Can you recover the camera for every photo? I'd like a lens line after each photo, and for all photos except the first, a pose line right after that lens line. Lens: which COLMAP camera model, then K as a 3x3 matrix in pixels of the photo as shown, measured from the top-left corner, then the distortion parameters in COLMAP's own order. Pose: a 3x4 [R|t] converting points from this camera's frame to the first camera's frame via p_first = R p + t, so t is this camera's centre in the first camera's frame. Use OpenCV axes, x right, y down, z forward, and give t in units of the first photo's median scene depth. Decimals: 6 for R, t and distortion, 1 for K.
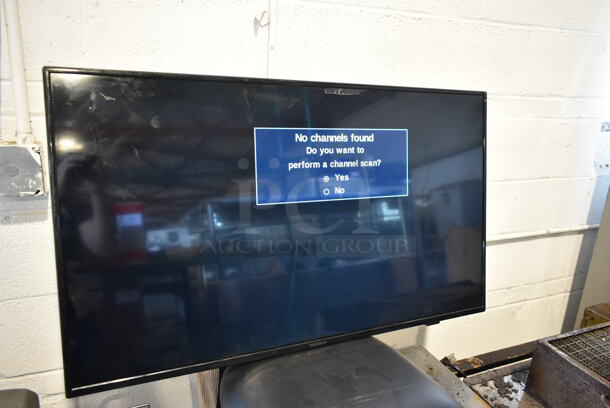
lens RADIAL K [[474.8, 0, 305.0], [0, 474.8, 204.0], [0, 0, 1]] dist [-0.002616, 0.003490]
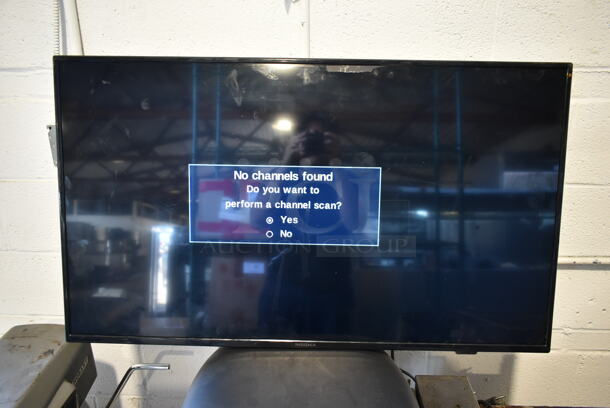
lens RADIAL K [[469.0, 0, 305.0], [0, 469.0, 204.0], [0, 0, 1]] dist [-0.004103, -0.000534]
pose [[0.894600, 0.091571, -0.437384, 0.403079], [-0.076097, 0.995701, 0.052817, -0.027633], [0.440340, -0.013966, 0.897722, 0.182321]]
